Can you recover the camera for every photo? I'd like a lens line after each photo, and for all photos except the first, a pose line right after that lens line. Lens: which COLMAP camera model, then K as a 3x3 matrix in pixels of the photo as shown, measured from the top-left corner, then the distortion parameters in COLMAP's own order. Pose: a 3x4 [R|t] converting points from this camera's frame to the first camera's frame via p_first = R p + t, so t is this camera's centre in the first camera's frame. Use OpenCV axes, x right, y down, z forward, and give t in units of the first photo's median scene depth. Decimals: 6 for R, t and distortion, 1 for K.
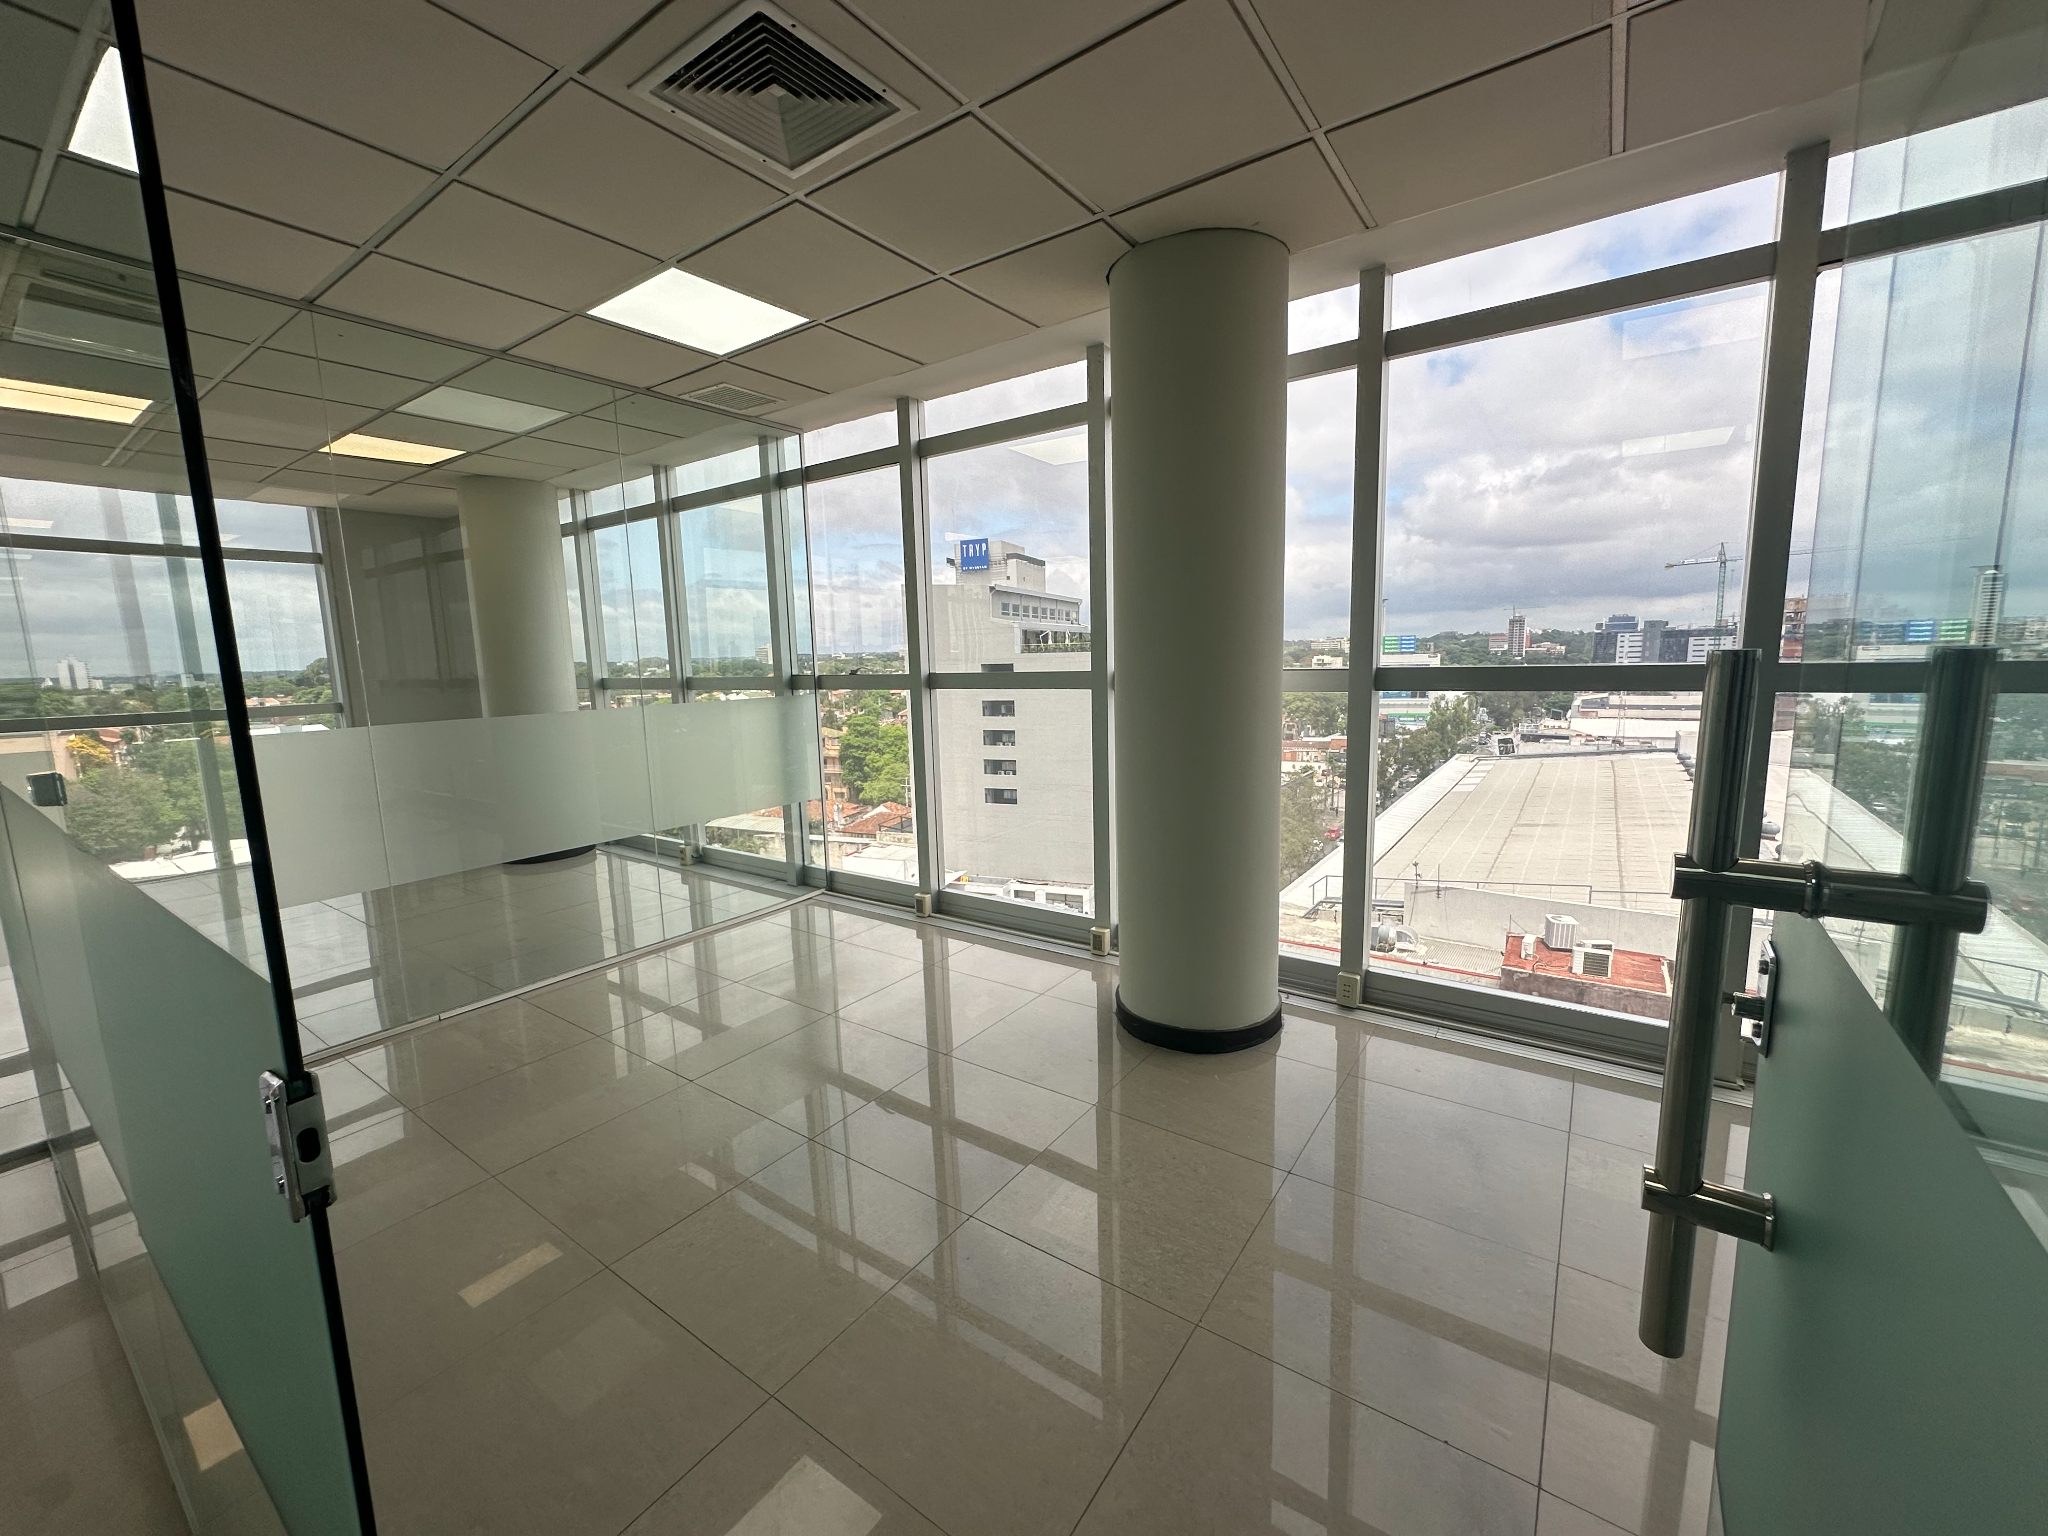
lens RADIAL K [[819.0, 0, 1018.9], [0, 819.0, 767.2], [0, 0, 1]] dist [-0.002136, 0.000781]
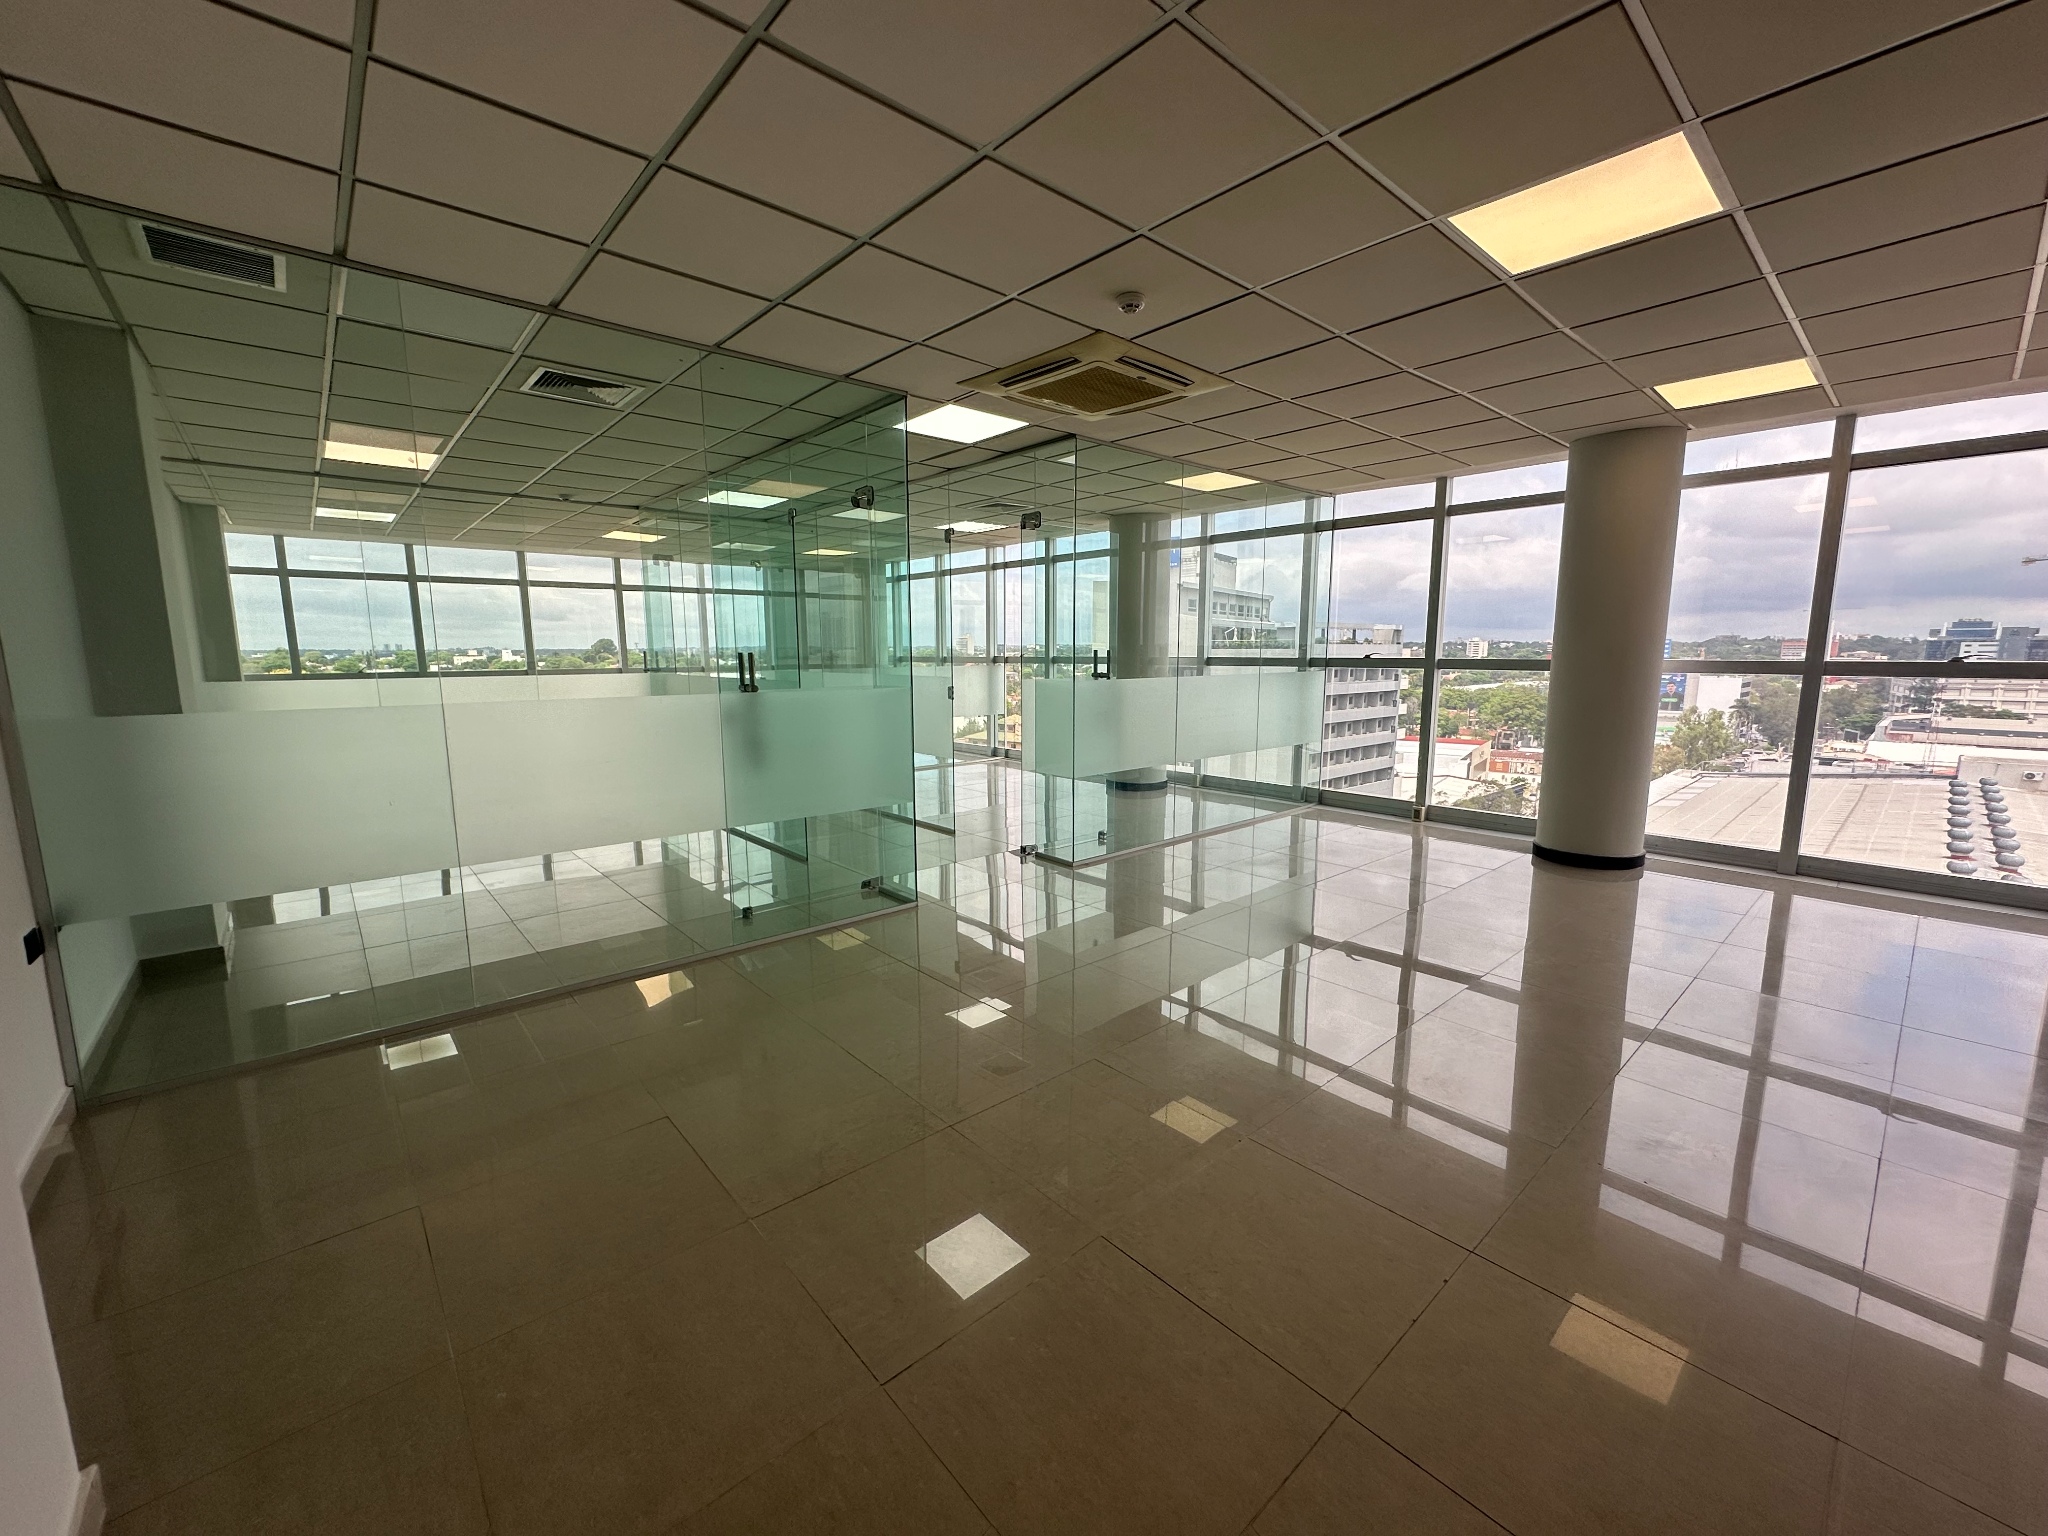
lens RADIAL K [[819.0, 0, 1027.6], [0, 819.0, 778.9], [0, 0, 1]] dist [-0.002136, 0.000781]
pose [[0.975000, 0.058083, -0.214477, 0.229158], [-0.053307, 0.998186, 0.027990, 0.115011], [0.215714, -0.015858, 0.976328, -0.866836]]
